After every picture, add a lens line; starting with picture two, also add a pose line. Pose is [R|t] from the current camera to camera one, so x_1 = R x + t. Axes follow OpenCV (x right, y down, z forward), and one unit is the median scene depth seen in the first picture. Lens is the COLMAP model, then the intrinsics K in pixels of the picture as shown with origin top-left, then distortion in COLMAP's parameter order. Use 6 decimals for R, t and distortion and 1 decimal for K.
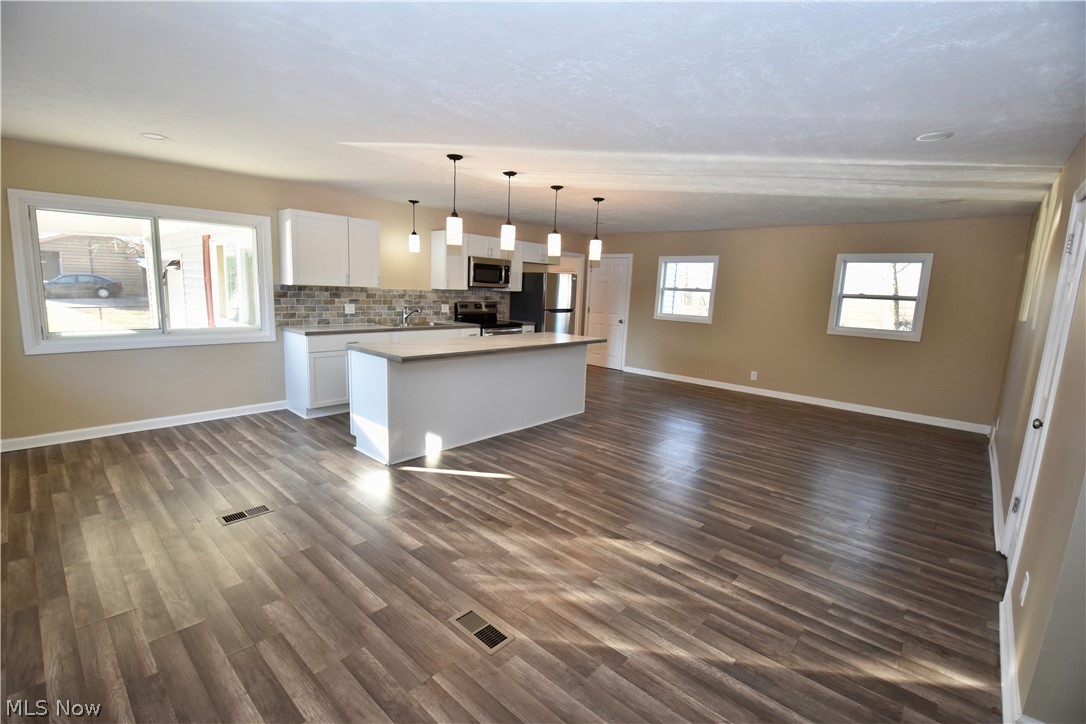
lens RADIAL K [[485.0, 0, 549.1], [0, 485.0, 364.7], [0, 0, 1]] dist [-0.020337, -0.001756]
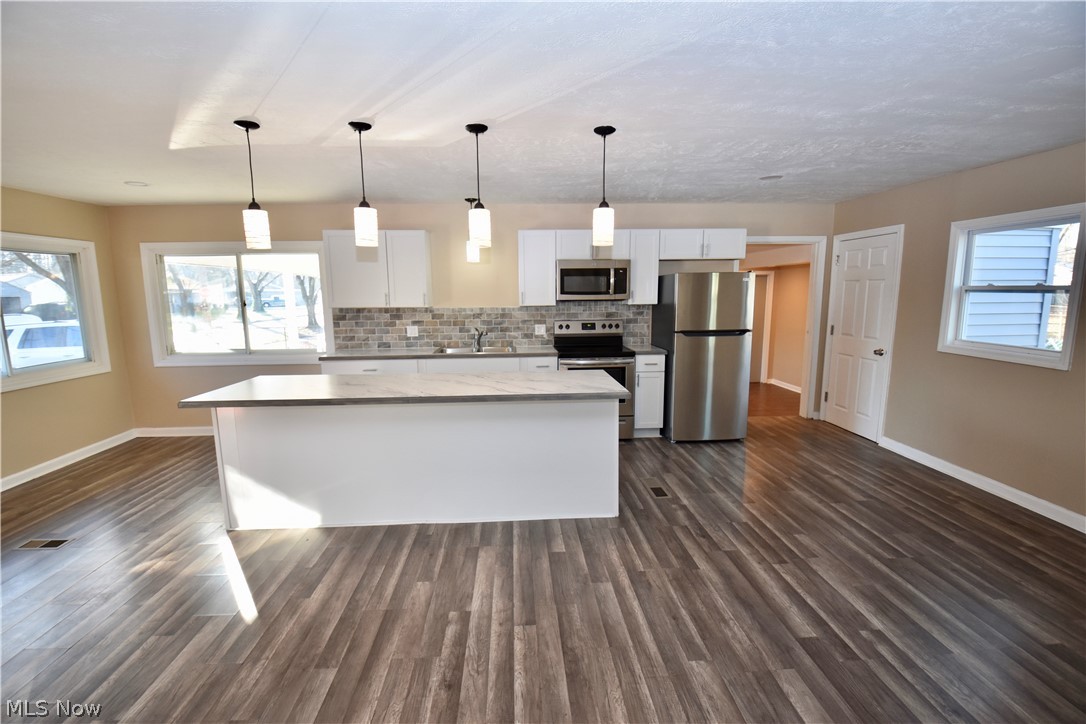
lens RADIAL K [[485.0, 0, 538.7], [0, 485.0, 365.8], [0, 0, 1]] dist [-0.020337, -0.001756]
pose [[0.701022, 0.057185, -0.710843, 0.405144], [-0.074410, 0.997204, 0.006840, -0.076183], [0.709247, 0.048099, 0.703317, 0.541332]]
